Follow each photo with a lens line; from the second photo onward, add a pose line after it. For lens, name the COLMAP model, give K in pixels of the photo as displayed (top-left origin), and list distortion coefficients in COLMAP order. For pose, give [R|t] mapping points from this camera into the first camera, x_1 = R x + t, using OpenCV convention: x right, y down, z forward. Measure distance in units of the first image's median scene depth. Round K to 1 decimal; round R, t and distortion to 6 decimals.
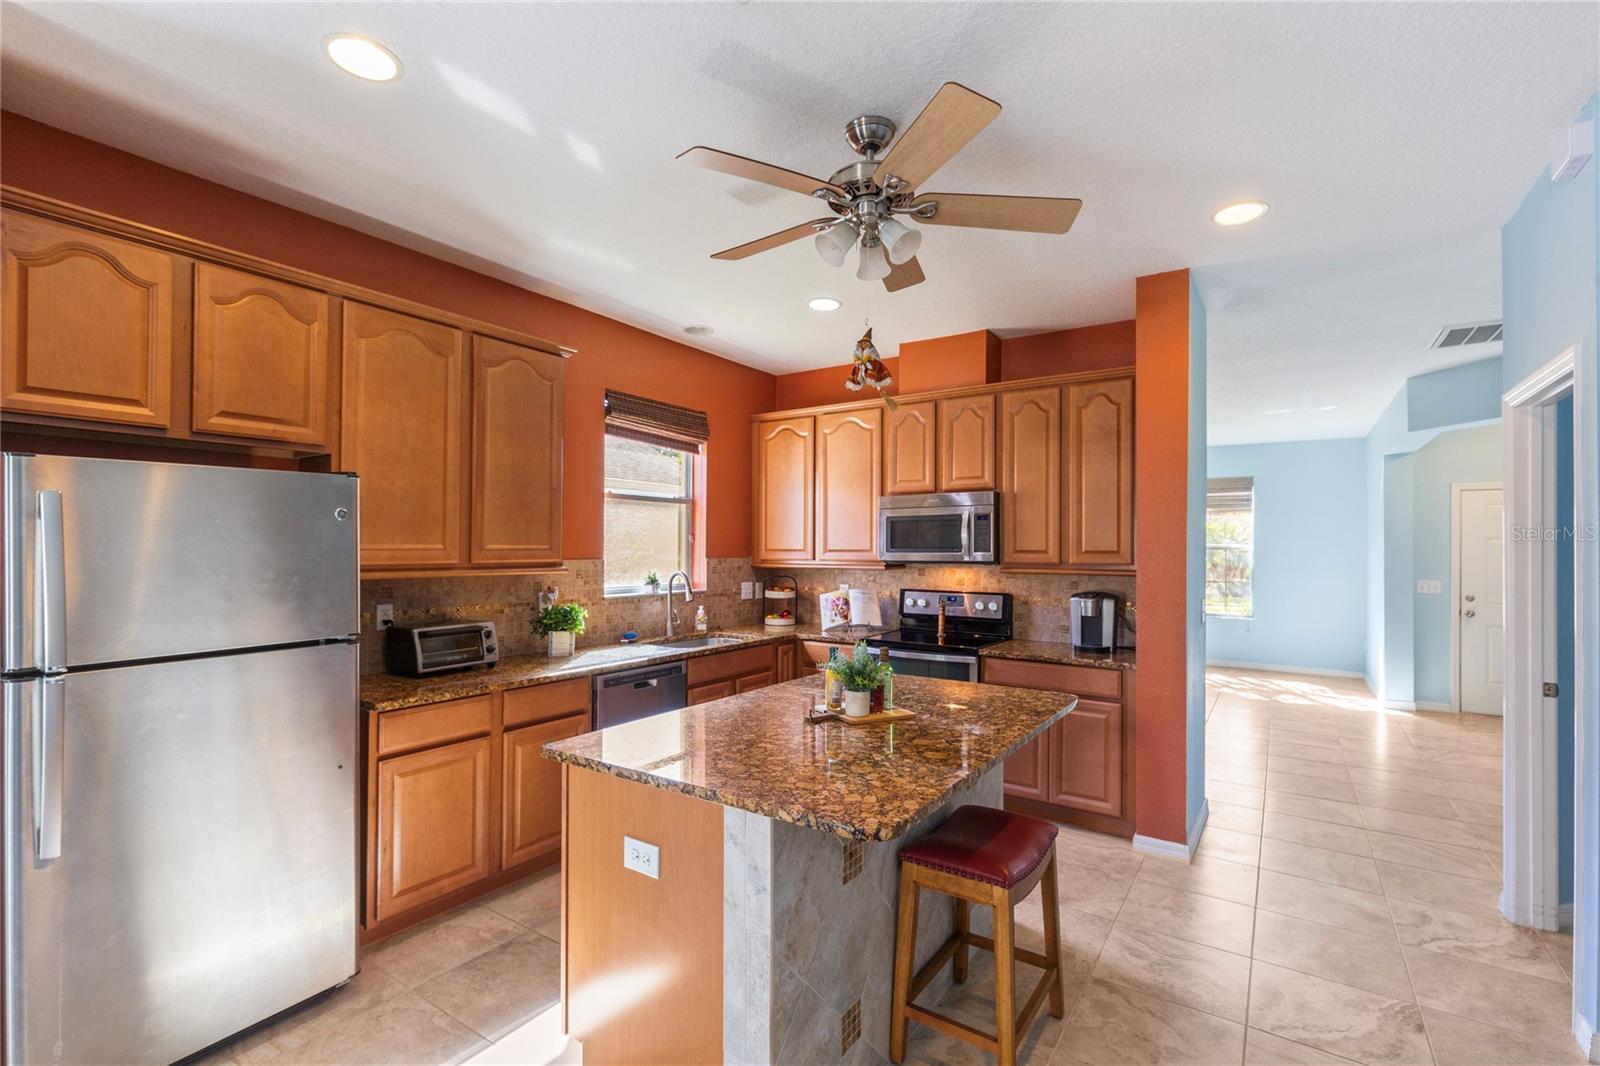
lens RADIAL K [[723.2, 0, 795.8], [0, 723.2, 538.7], [0, 0, 1]] dist [0.002581, 0.000186]
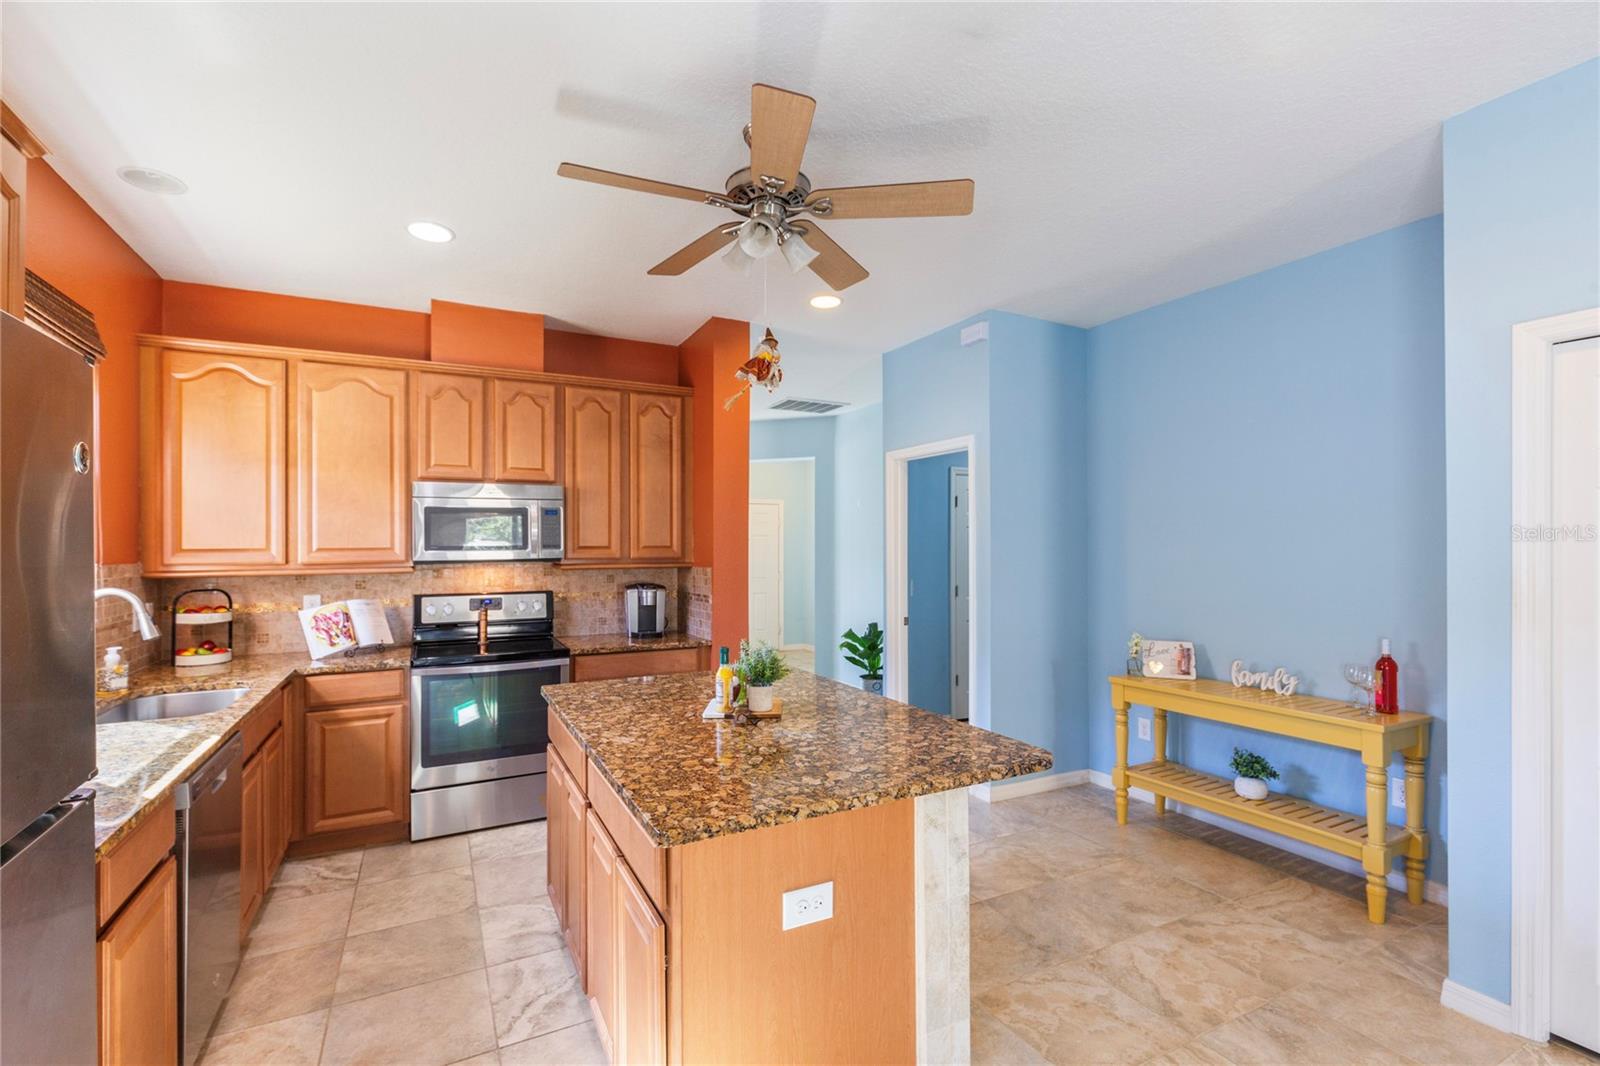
lens RADIAL K [[710.8, 0, 799.6], [0, 710.8, 541.6], [0, 0, 1]] dist [0.003607, 0.000701]
pose [[0.475400, -0.003527, 0.879763, -0.406217], [-0.004017, 0.999973, 0.006179, 0.002017], [-0.879760, -0.006472, 0.475373, 0.260282]]
